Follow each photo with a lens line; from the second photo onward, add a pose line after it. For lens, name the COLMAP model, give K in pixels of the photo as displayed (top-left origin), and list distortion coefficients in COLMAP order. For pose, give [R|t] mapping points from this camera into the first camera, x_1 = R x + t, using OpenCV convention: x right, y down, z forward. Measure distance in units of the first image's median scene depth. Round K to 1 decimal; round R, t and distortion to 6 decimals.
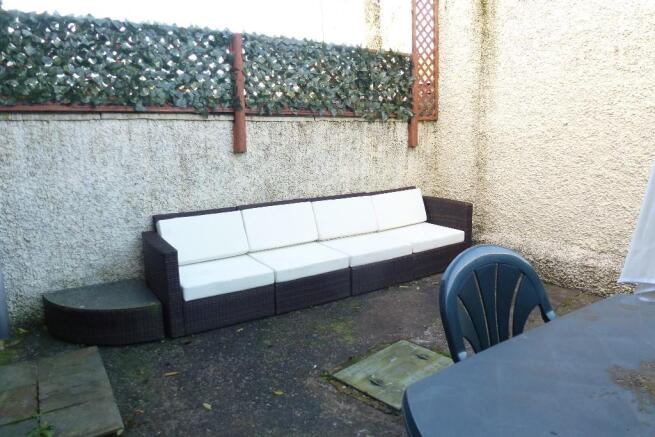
lens RADIAL K [[480.4, 0, 321.9], [0, 480.4, 217.3], [0, 0, 1]] dist [-0.011083, -0.006381]
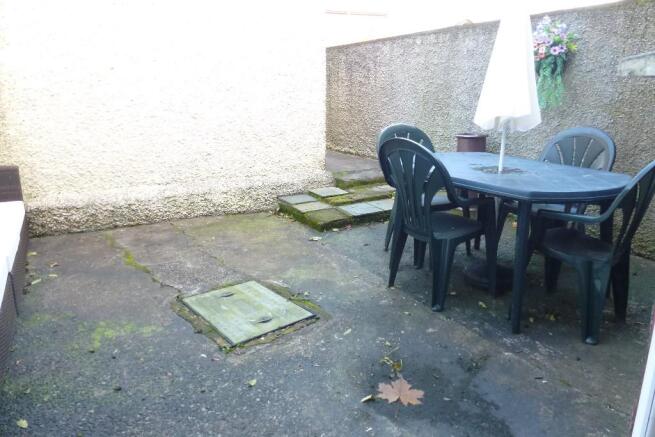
lens RADIAL K [[480.4, 0, 321.9], [0, 480.4, 217.3], [0, 0, 1]] dist [-0.011083, -0.006381]
pose [[0.051688, -0.219710, 0.974195, -0.573141], [0.183803, 0.960927, 0.206966, -0.021540], [-0.981603, 0.168362, 0.090052, 0.574144]]
